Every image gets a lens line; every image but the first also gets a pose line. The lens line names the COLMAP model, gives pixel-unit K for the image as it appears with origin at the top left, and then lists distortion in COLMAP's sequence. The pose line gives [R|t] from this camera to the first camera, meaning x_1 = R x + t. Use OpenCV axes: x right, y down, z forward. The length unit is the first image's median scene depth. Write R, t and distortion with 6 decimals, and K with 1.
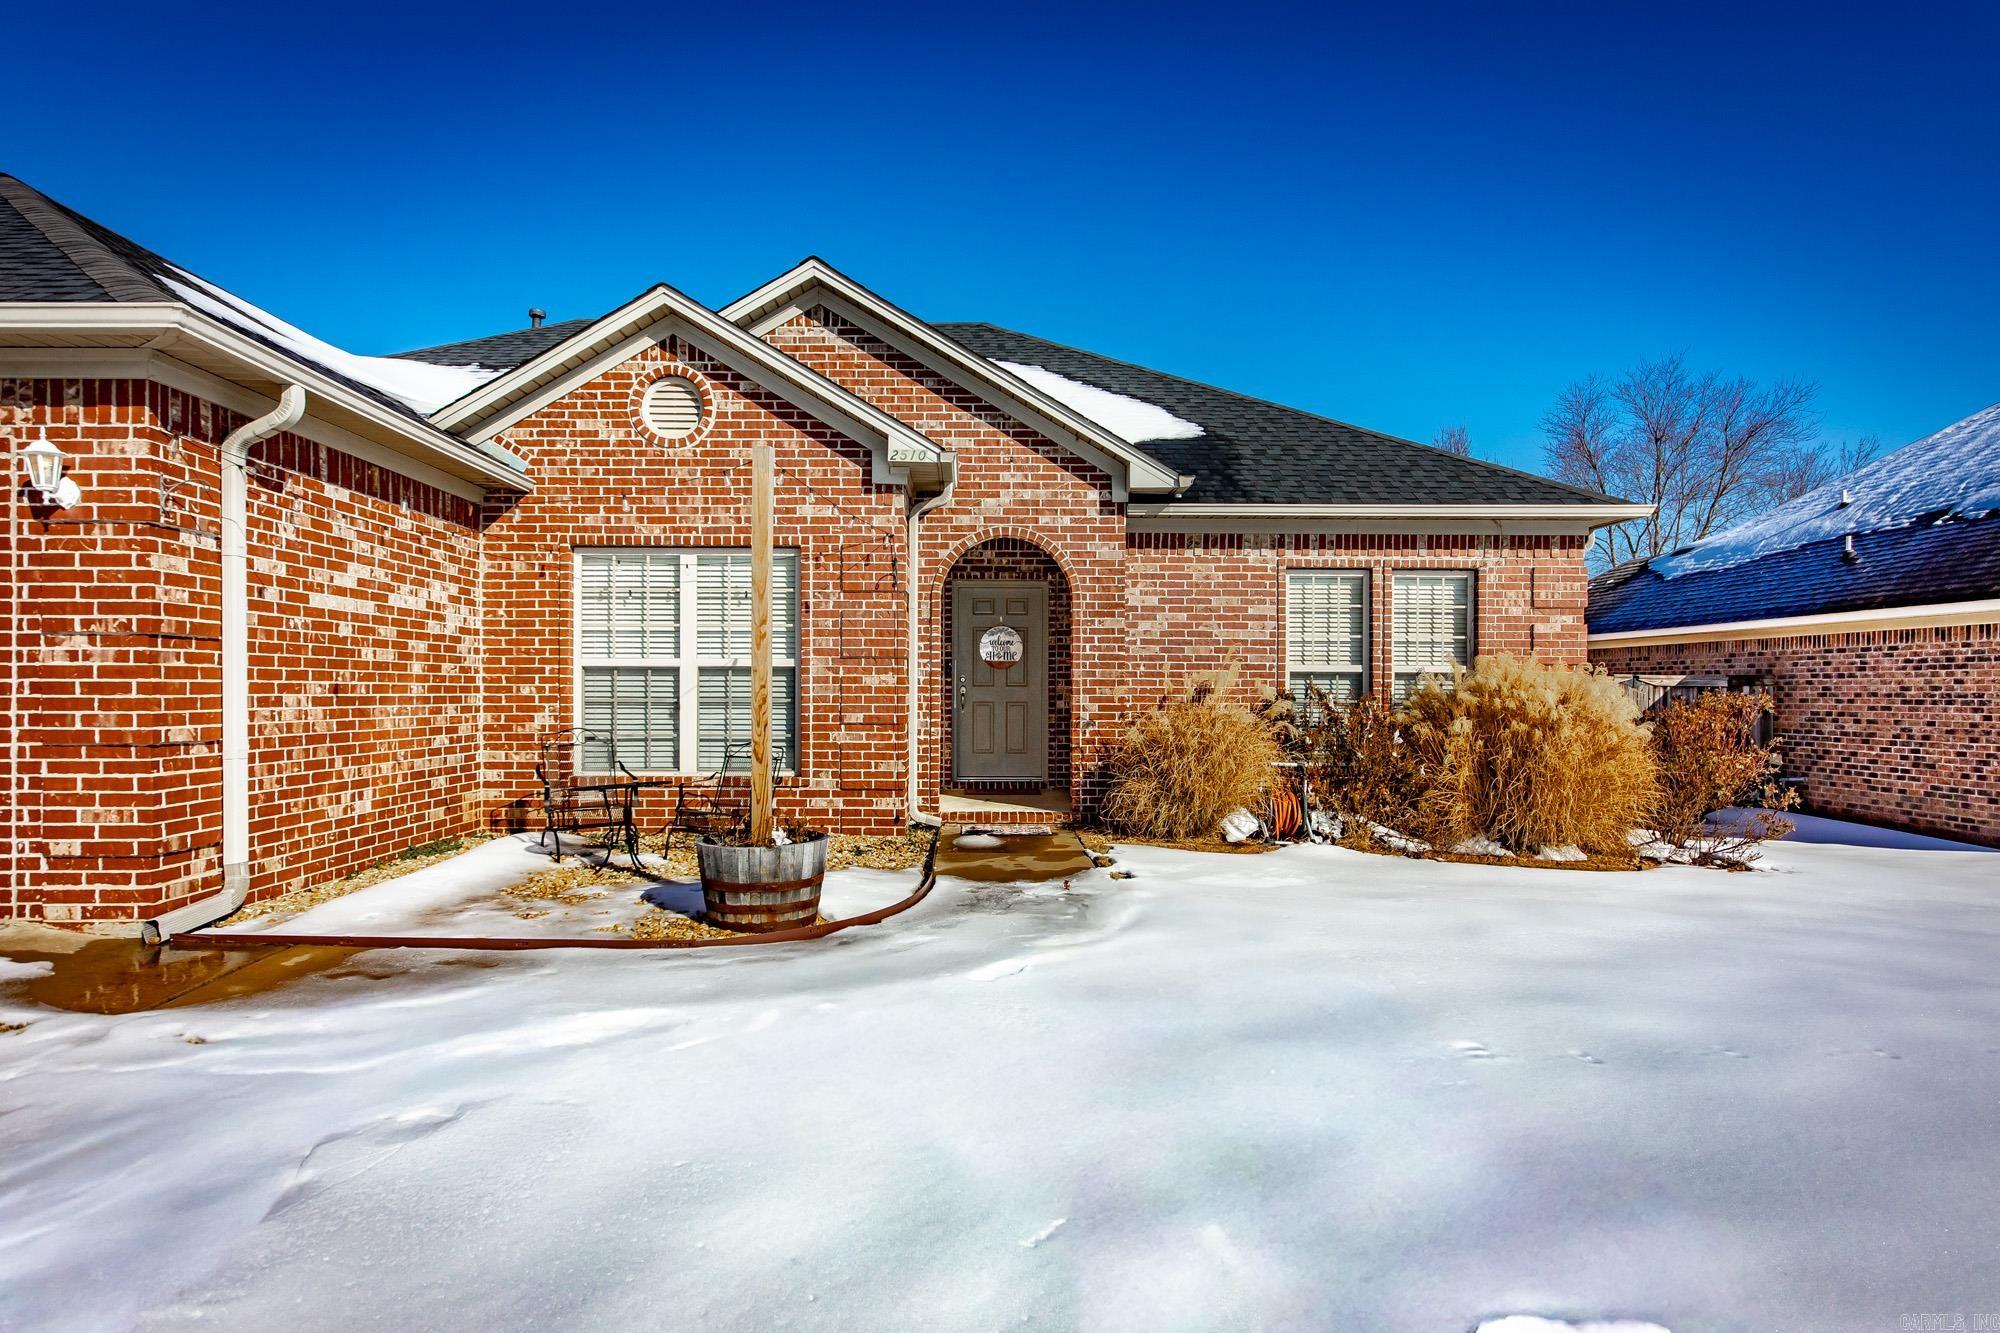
lens RADIAL K [[1158.4, 0, 992.6], [0, 1158.4, 698.3], [0, 0, 1]] dist [-0.004823, 0.001646]
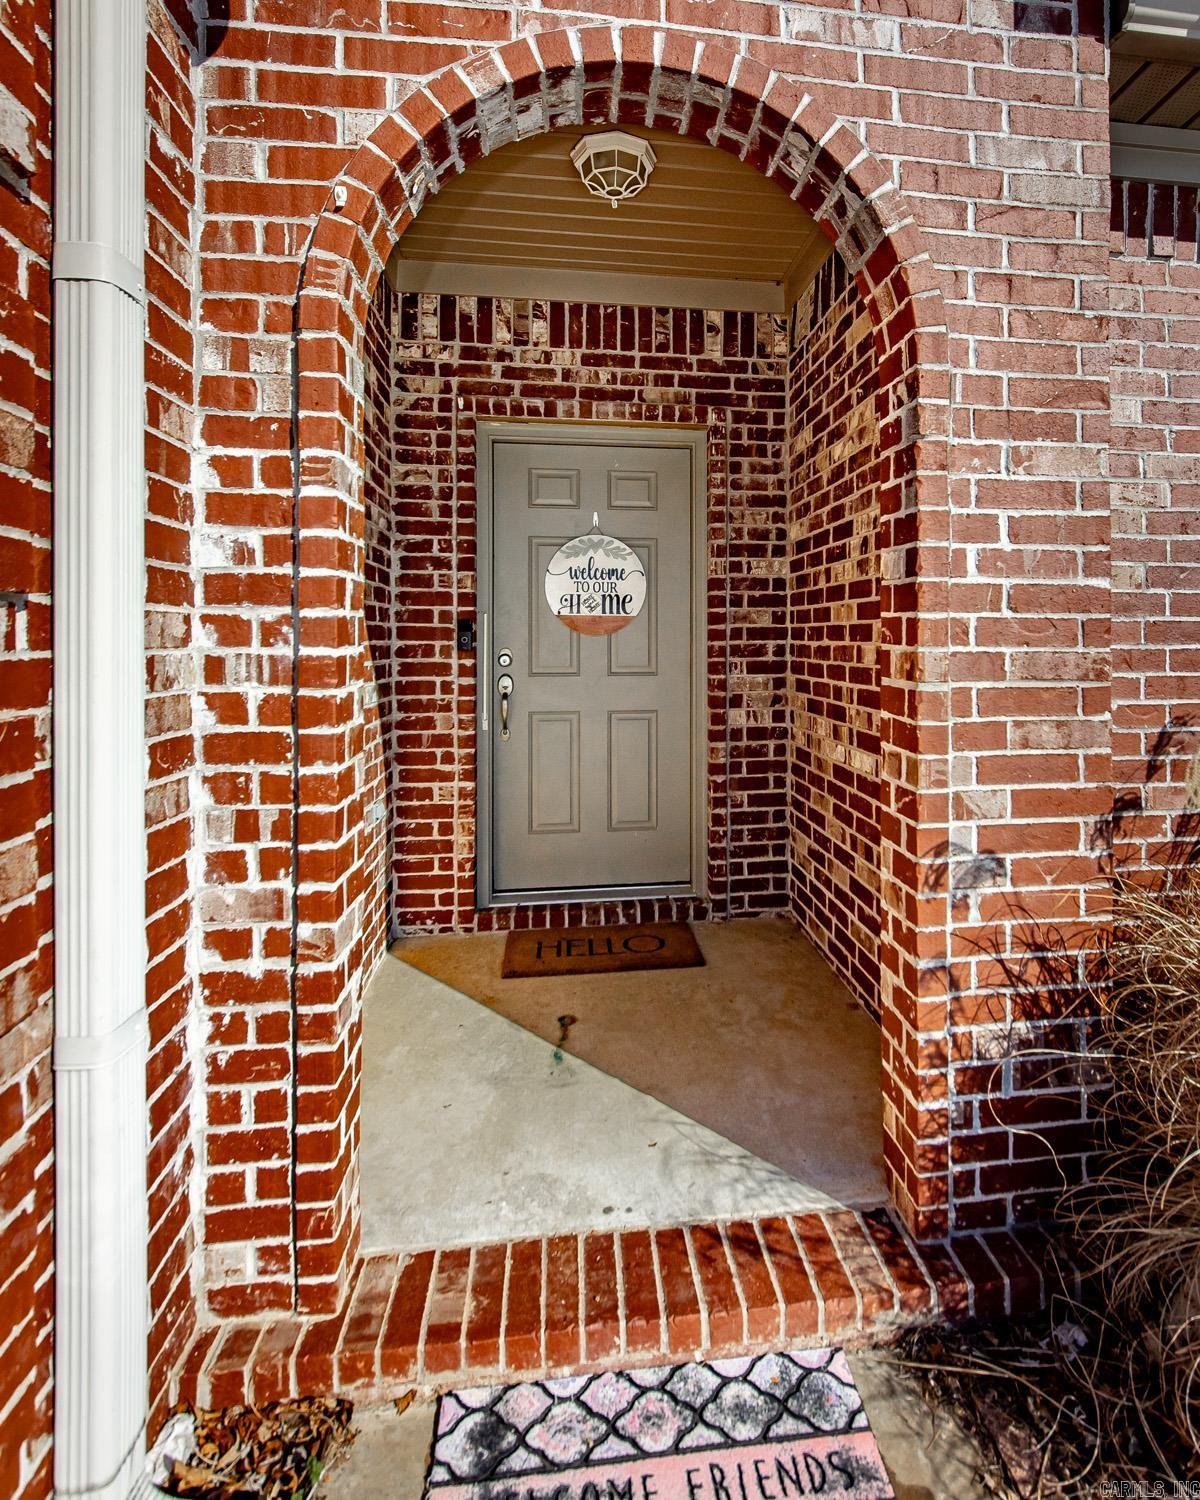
lens RADIAL K [[851.9, 0, 691.8], [0, 851.9, 636.8], [0, 0, 1]] dist [-0.002970, -0.000426]
pose [[0.990054, -0.004303, 0.140625, -0.002458], [0.005738, 0.999936, -0.009797, -0.027274], [-0.140574, 0.010506, 0.990014, 0.874111]]
